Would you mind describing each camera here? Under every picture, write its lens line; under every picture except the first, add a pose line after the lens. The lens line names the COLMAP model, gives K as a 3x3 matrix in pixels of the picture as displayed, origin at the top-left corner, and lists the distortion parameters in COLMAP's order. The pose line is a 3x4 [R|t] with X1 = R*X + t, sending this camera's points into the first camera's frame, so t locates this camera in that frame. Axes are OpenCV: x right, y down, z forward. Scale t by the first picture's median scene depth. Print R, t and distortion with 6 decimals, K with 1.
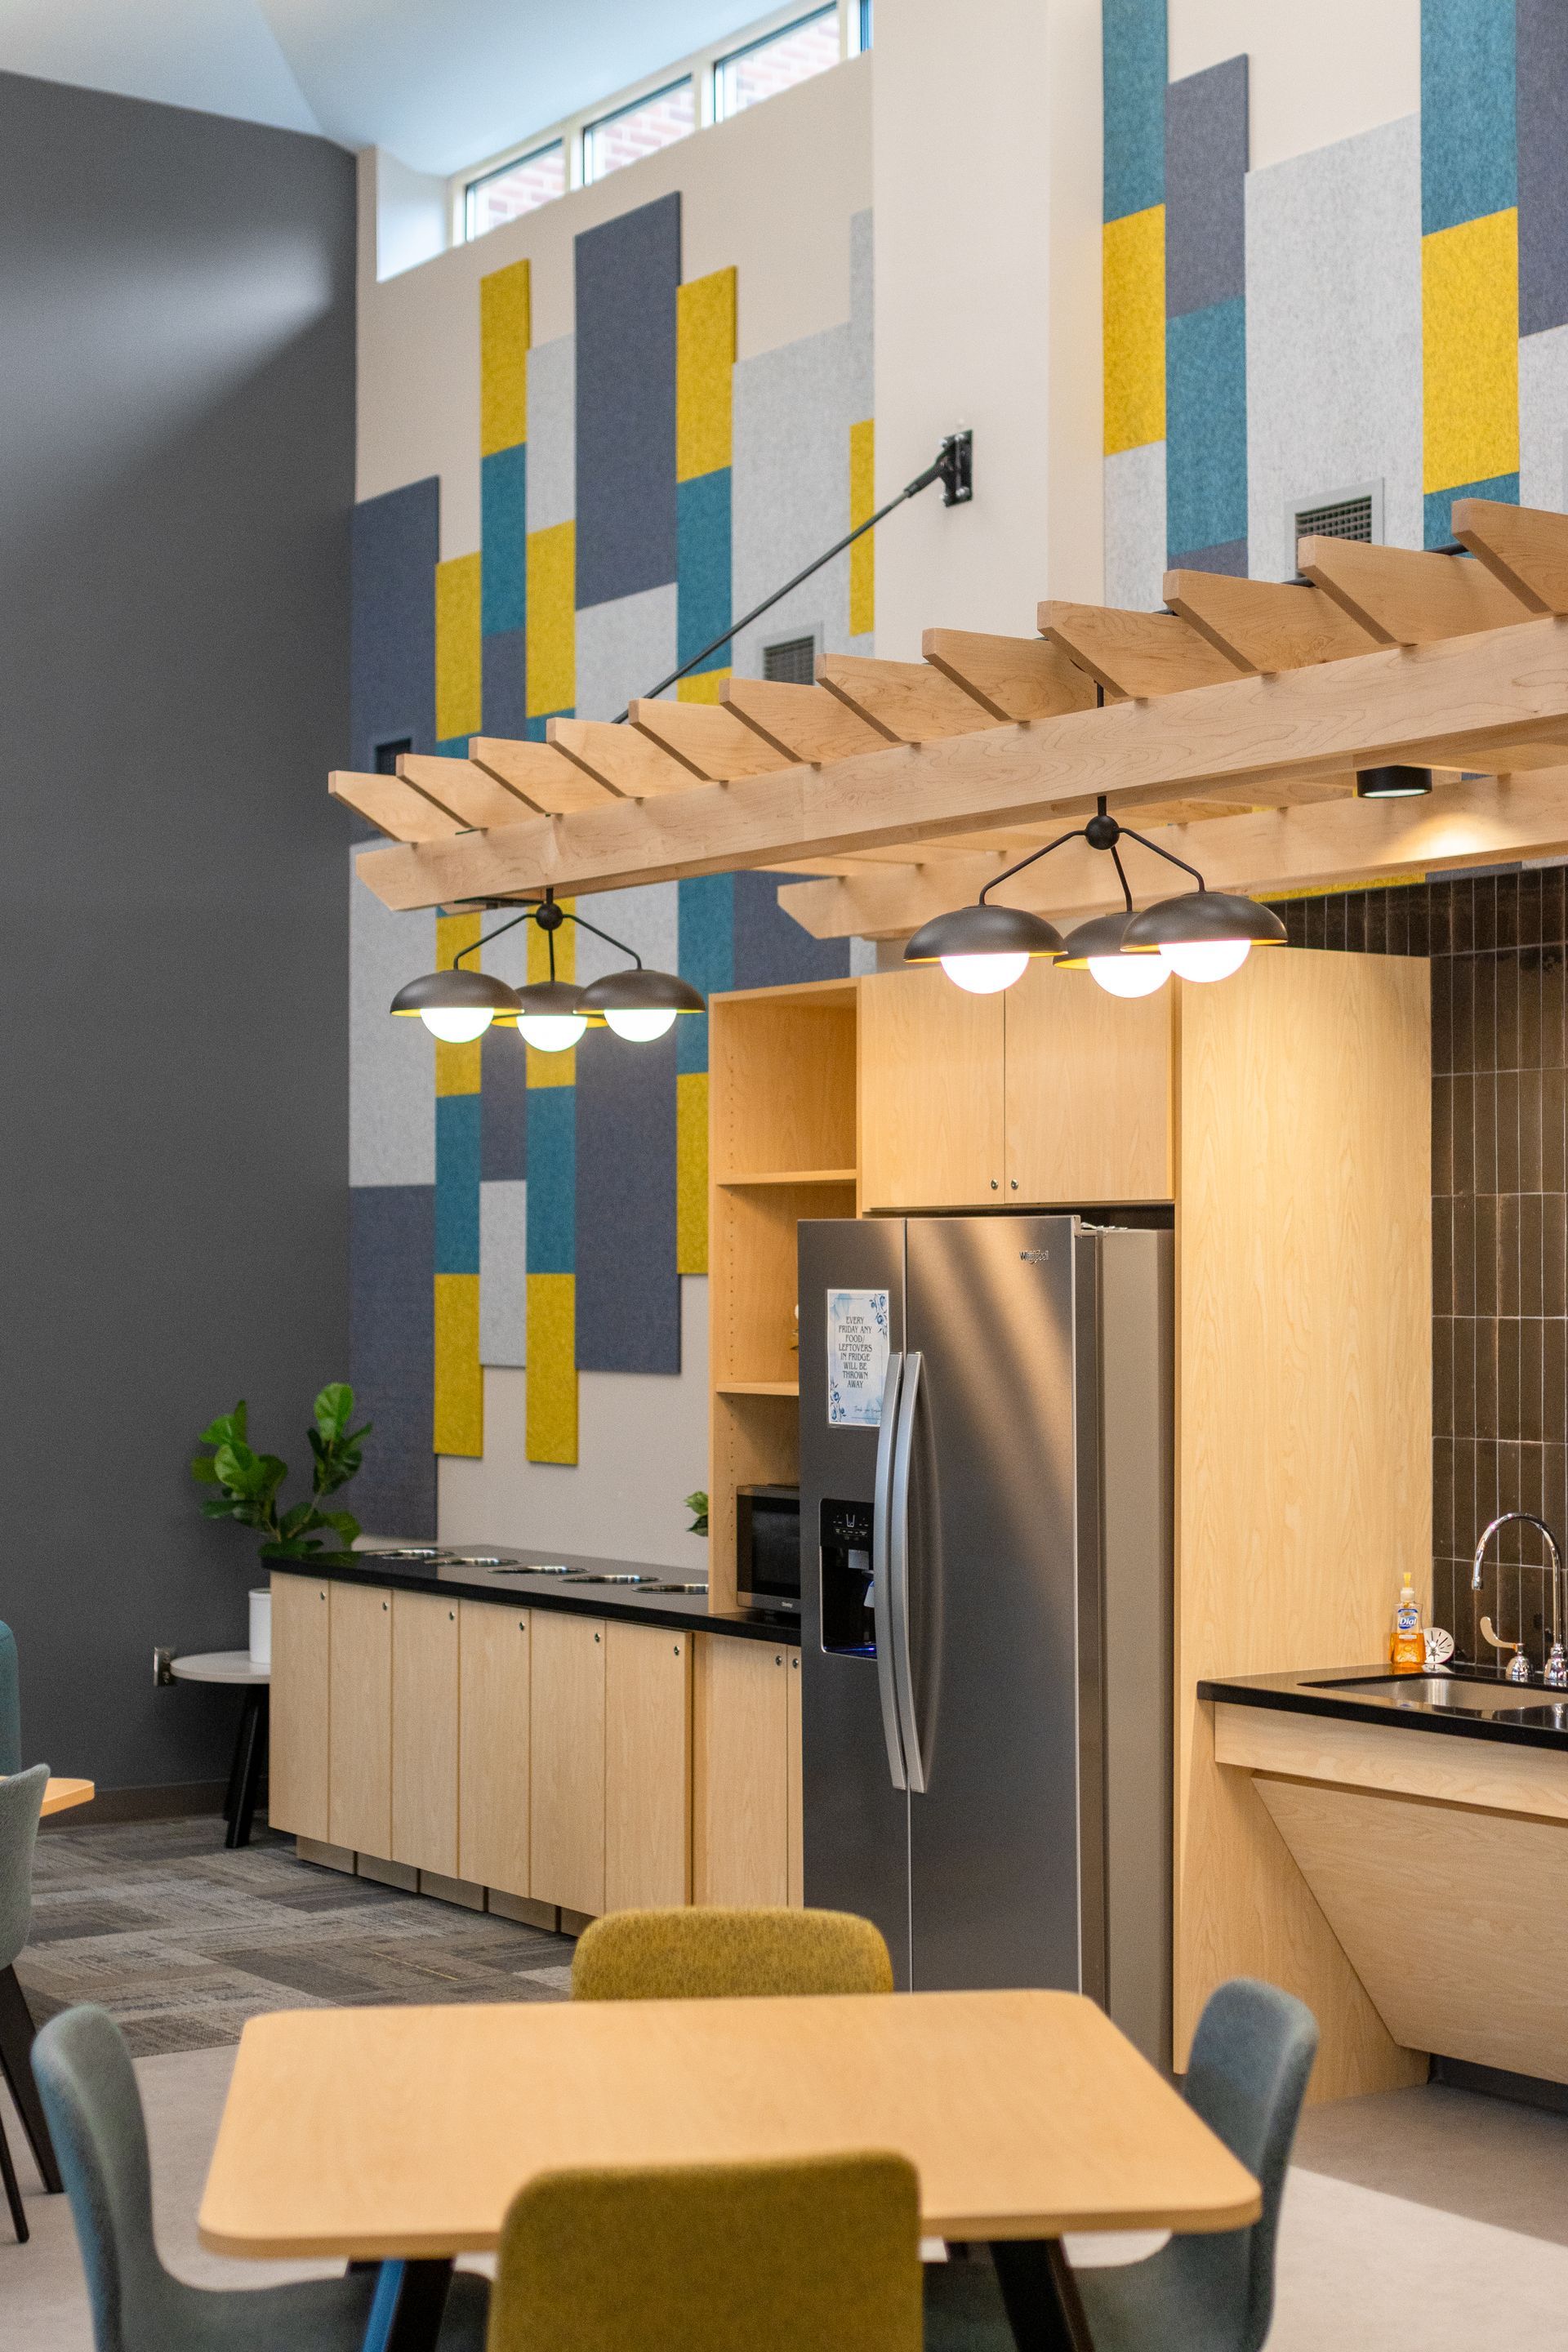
lens RADIAL K [[3596.1, 0, 772.2], [0, 3596.1, 1181.7], [0, 0, 1]] dist [-0.003707, -0.023368]
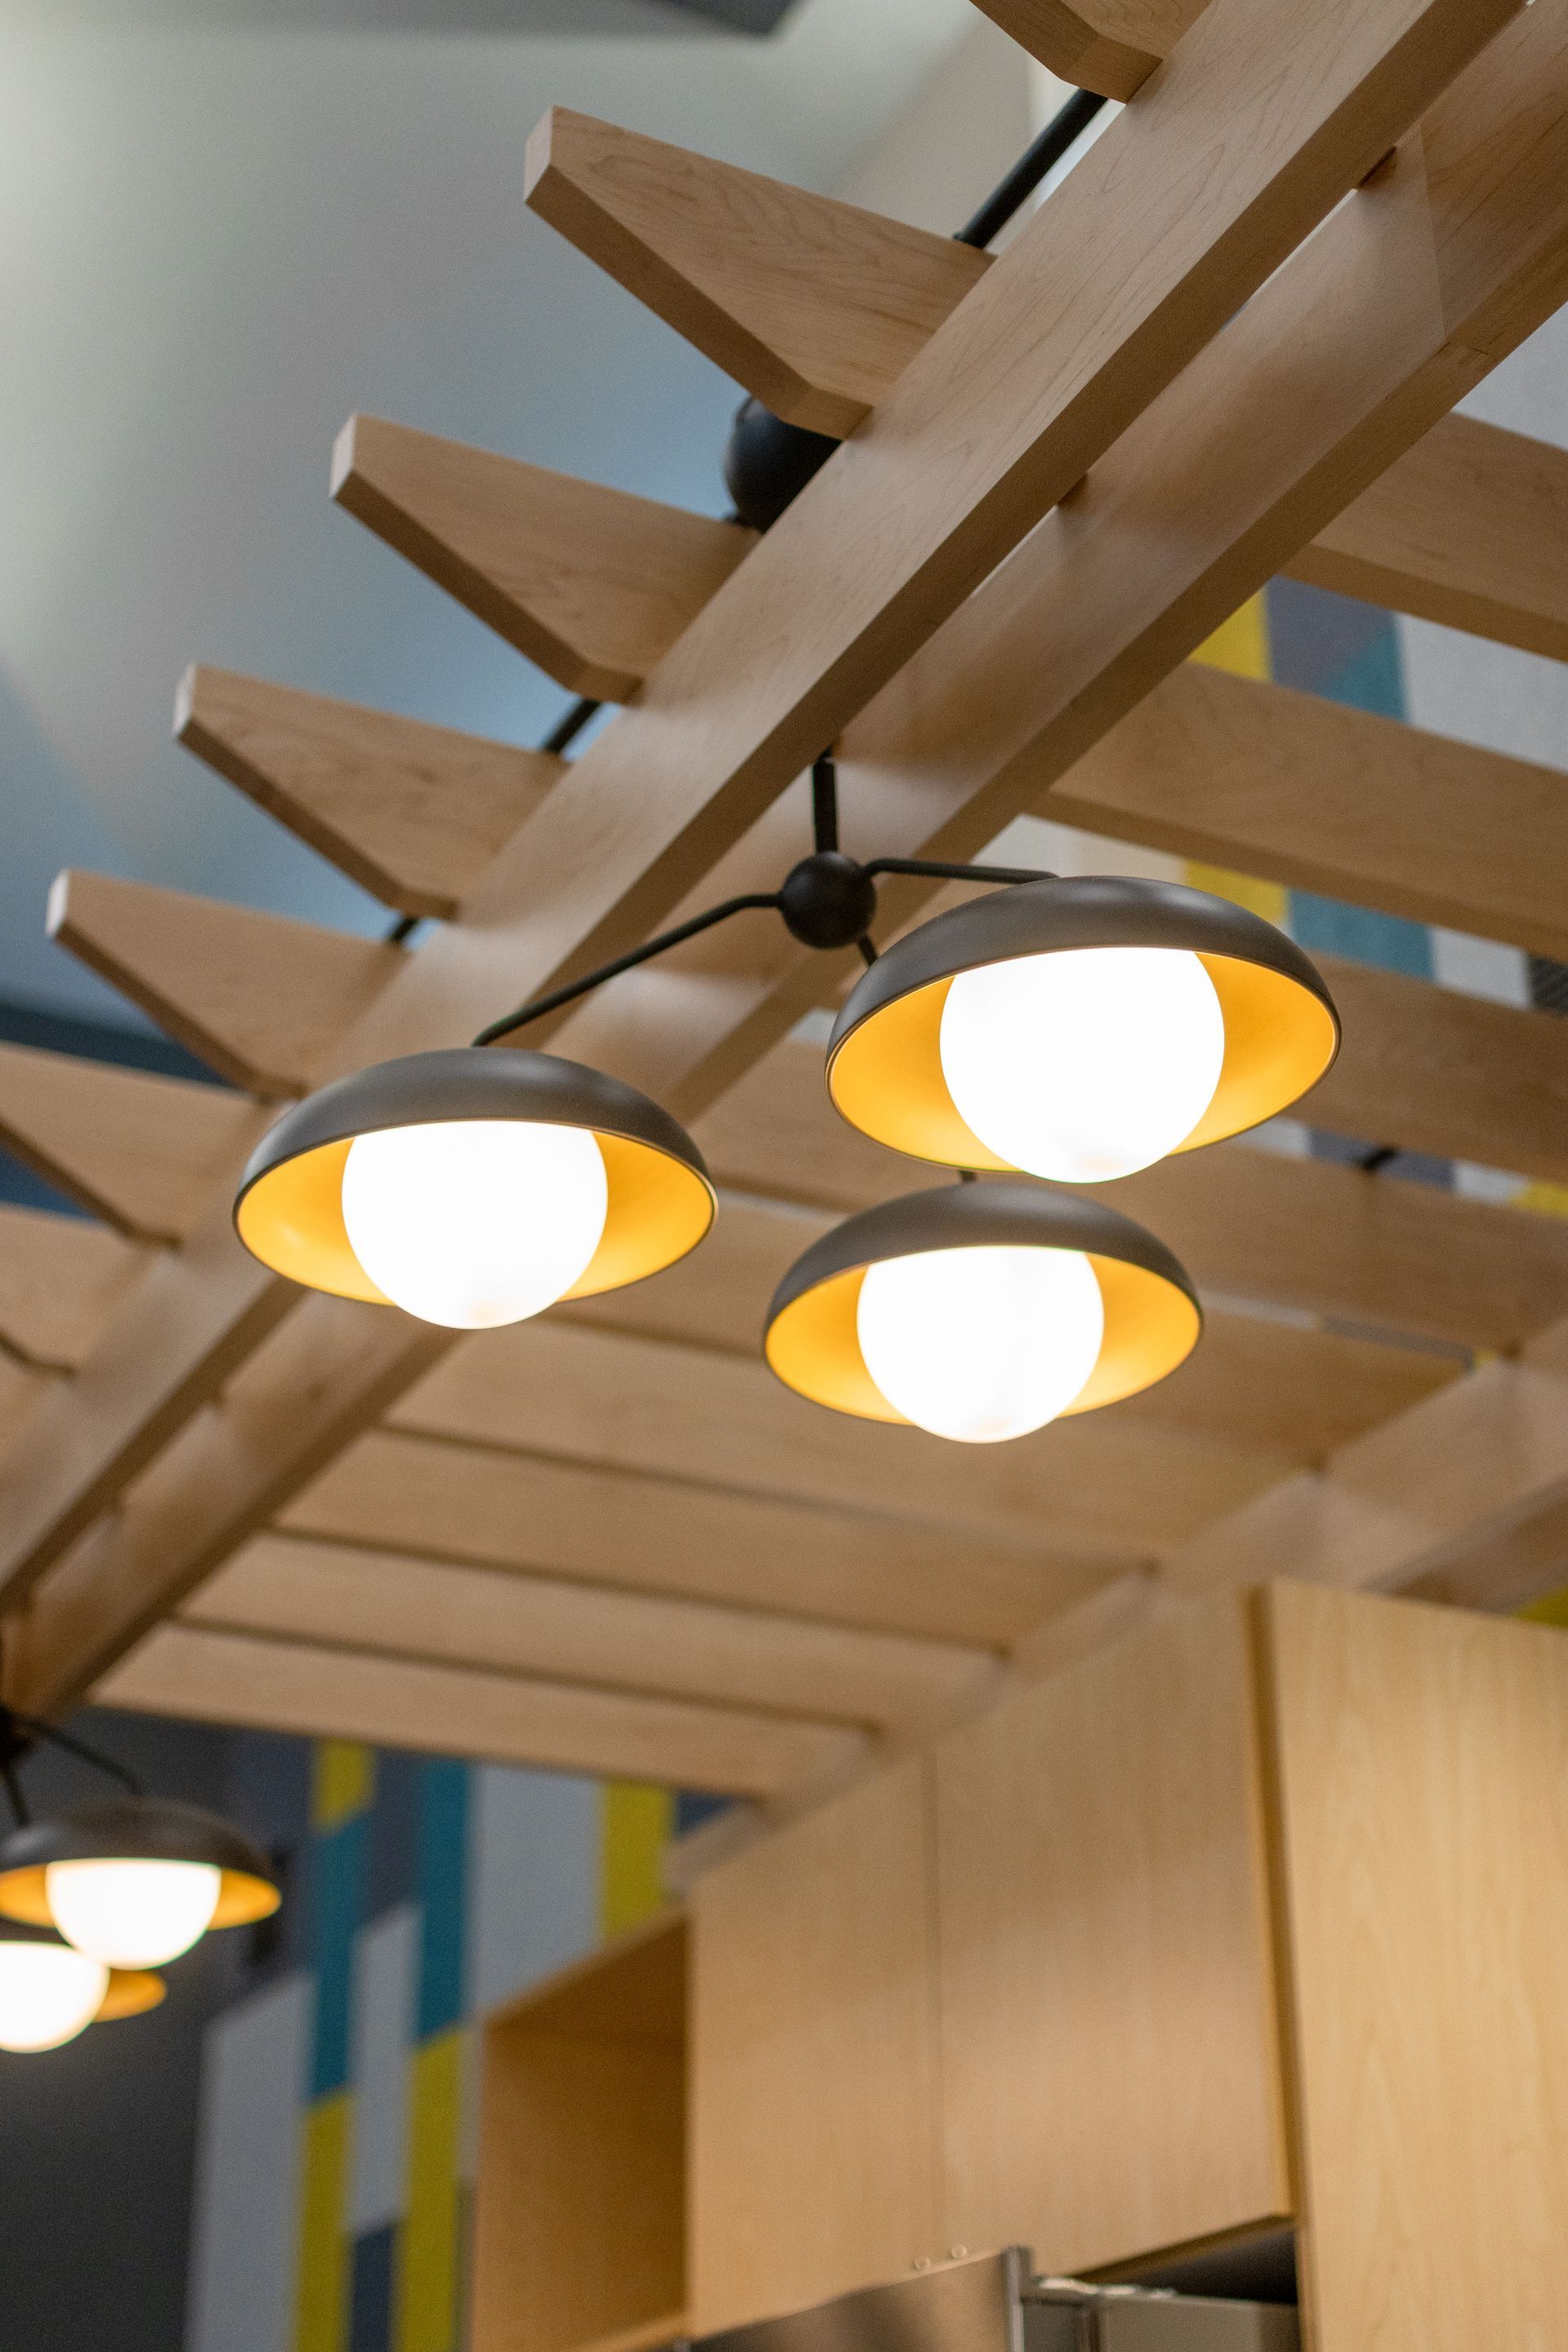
lens RADIAL K [[3596.1, 0, 772.2], [0, 3596.1, 1181.7], [0, 0, 1]] dist [-0.003707, -0.023368]
pose [[0.990457, -0.064941, -0.121564, 0.102061], [0.007152, 0.905060, -0.425223, 0.063185], [0.137637, 0.420296, 0.896888, 0.552673]]
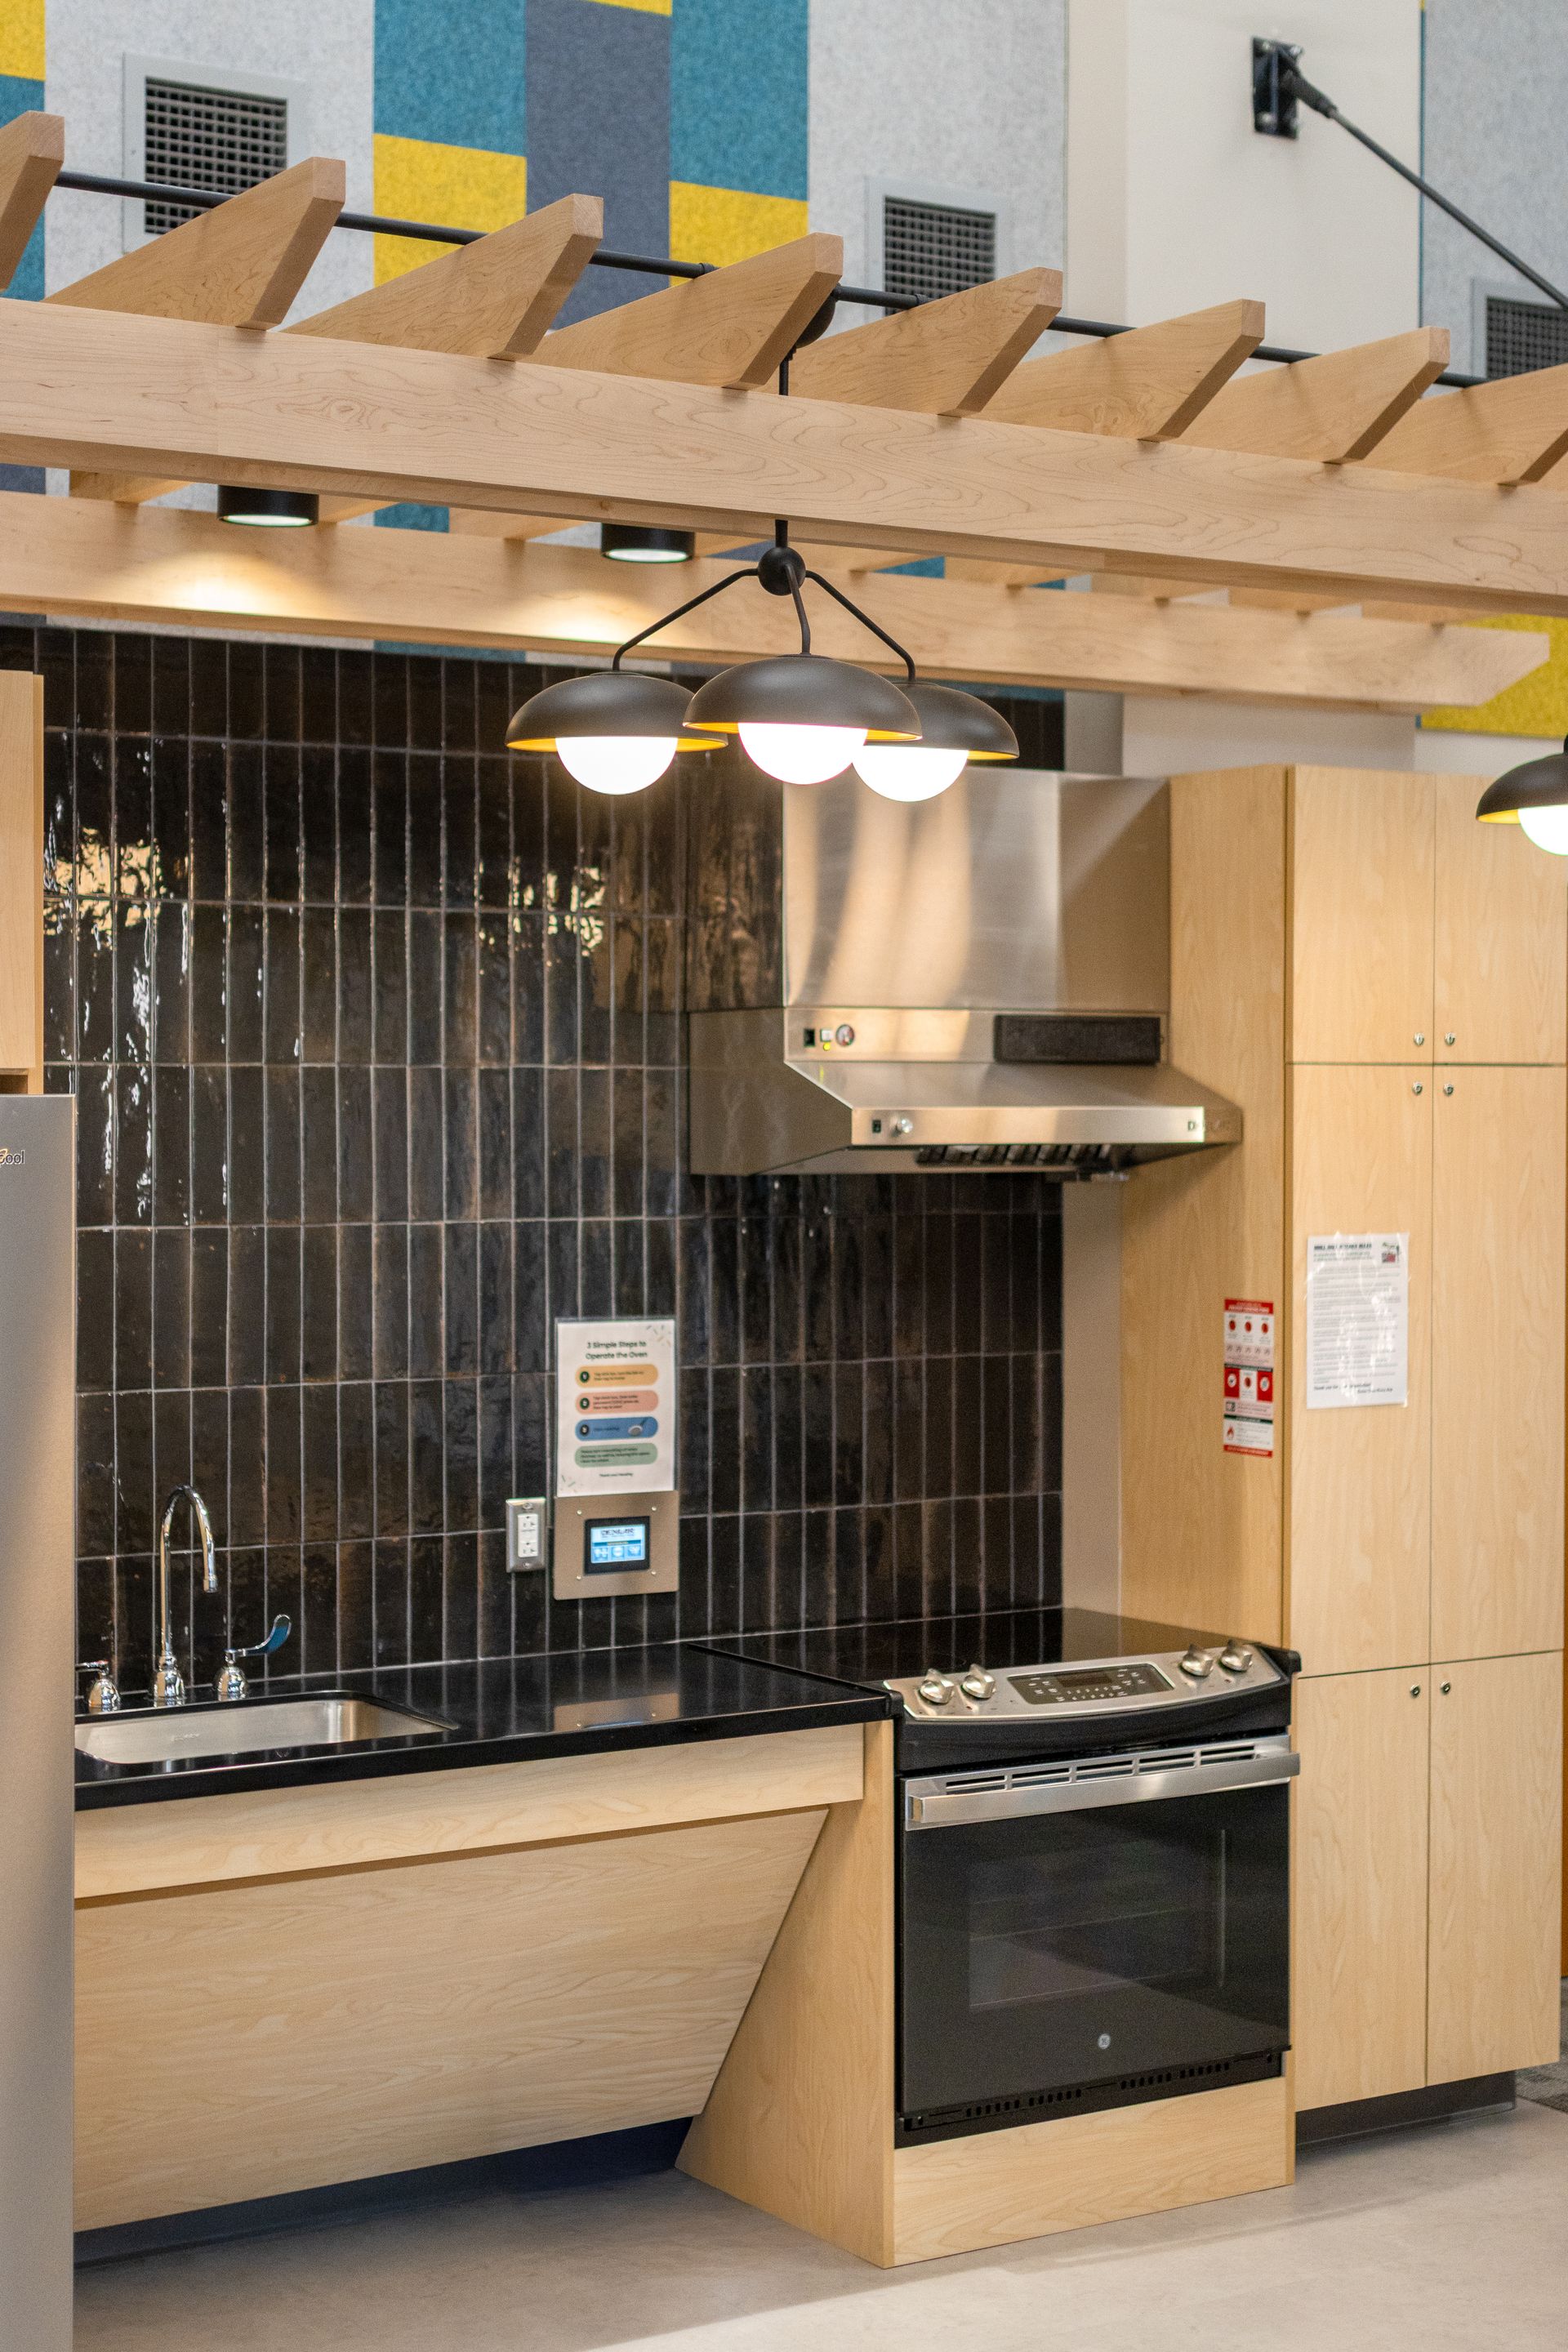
lens RADIAL K [[3596.1, 0, 772.2], [0, 3596.1, 1181.7], [0, 0, 1]] dist [-0.003707, -0.023368]
pose [[0.046924, -0.021036, 0.998677, -0.498182], [-0.023513, 0.999478, 0.022158, 0.007361], [-0.998622, -0.024522, 0.046405, 0.768873]]
